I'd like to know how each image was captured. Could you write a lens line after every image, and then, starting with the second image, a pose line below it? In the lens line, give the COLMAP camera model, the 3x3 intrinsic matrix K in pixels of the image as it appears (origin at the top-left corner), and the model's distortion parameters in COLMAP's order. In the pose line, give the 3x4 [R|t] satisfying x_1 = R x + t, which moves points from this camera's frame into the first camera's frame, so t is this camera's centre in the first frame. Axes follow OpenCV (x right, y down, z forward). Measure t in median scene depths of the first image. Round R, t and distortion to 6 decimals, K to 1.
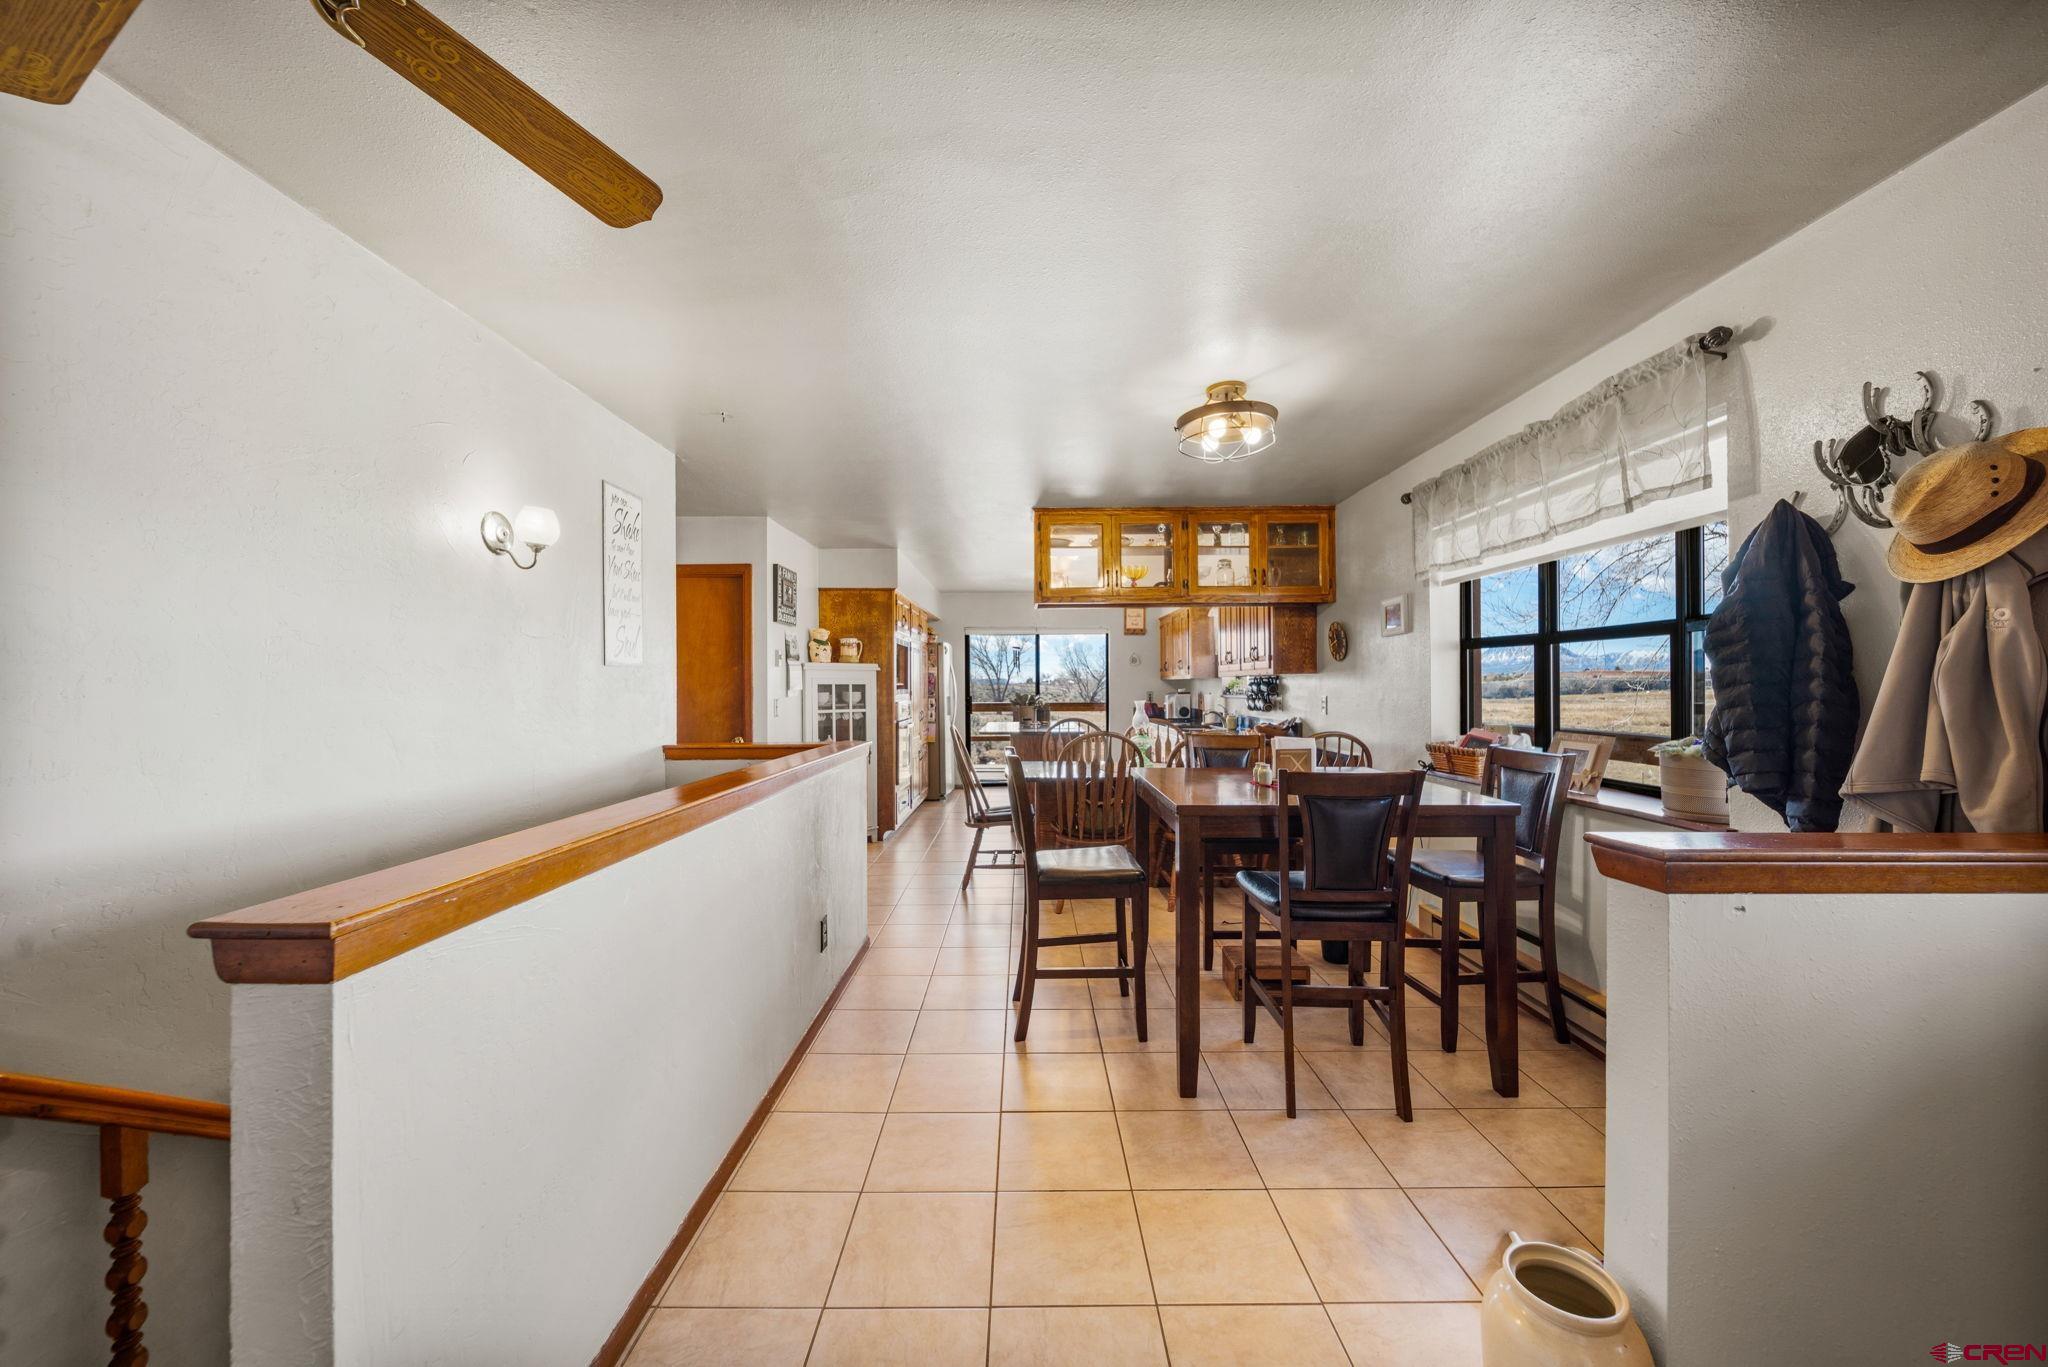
lens RADIAL K [[720.4, 0, 1024.0], [0, 720.4, 683.5], [0, 0, 1]] dist [0.000017, 0.000004]
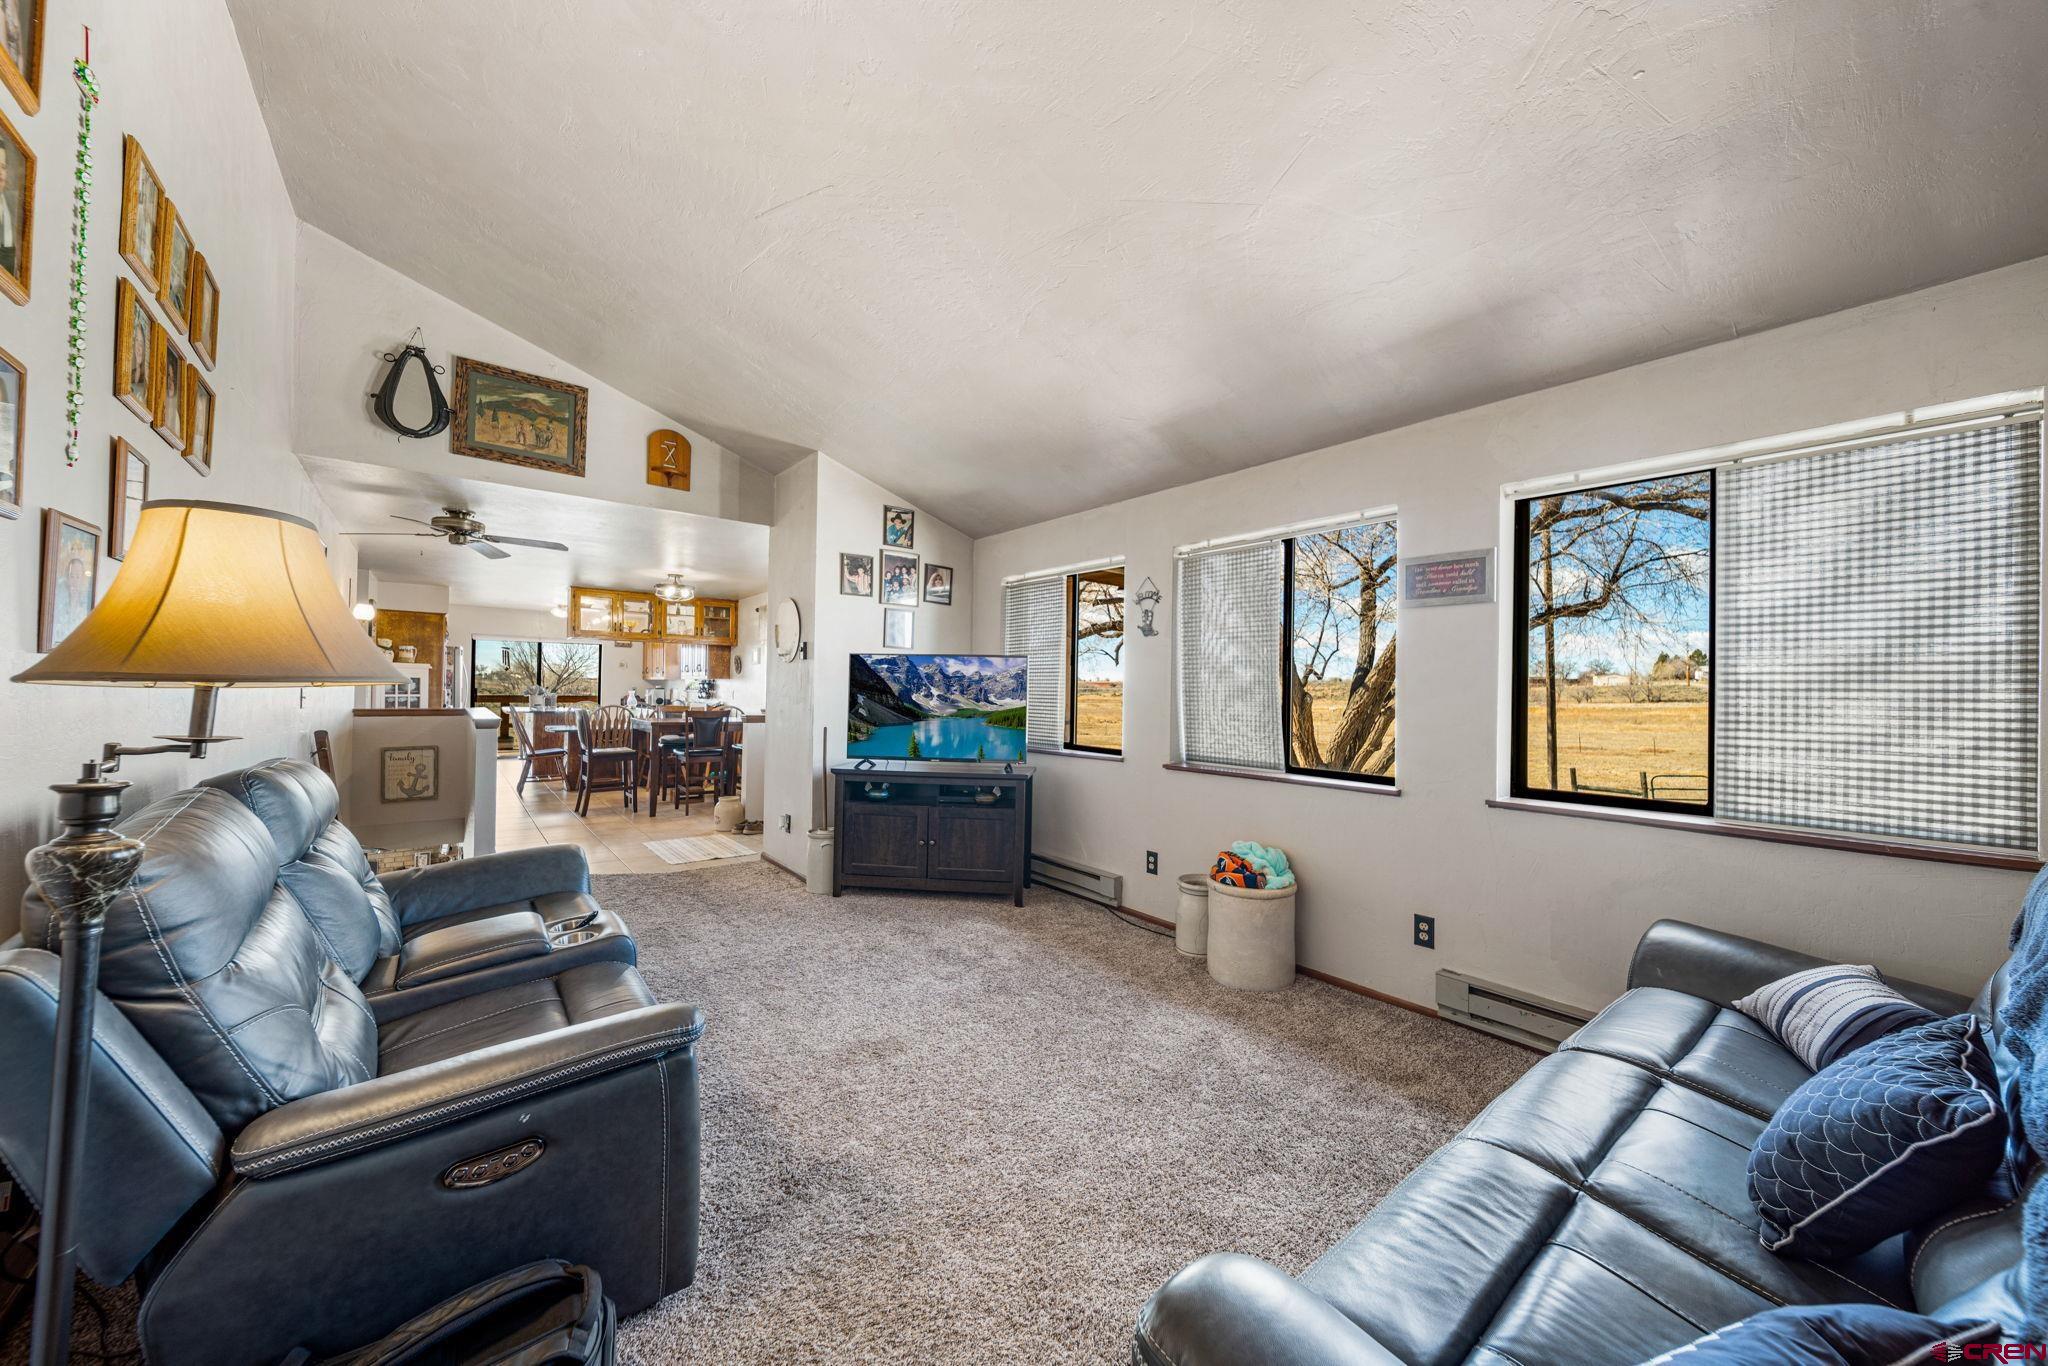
lens RADIAL K [[720.4, 0, 1024.0], [0, 720.4, 683.0], [0, 0, 1]] dist [0.000017, 0.000004]
pose [[0.778076, 0.023839, 0.627718, -0.188904], [-0.023280, 0.999687, -0.009110, -0.003652], [-0.627739, -0.007525, 0.778387, -0.936239]]
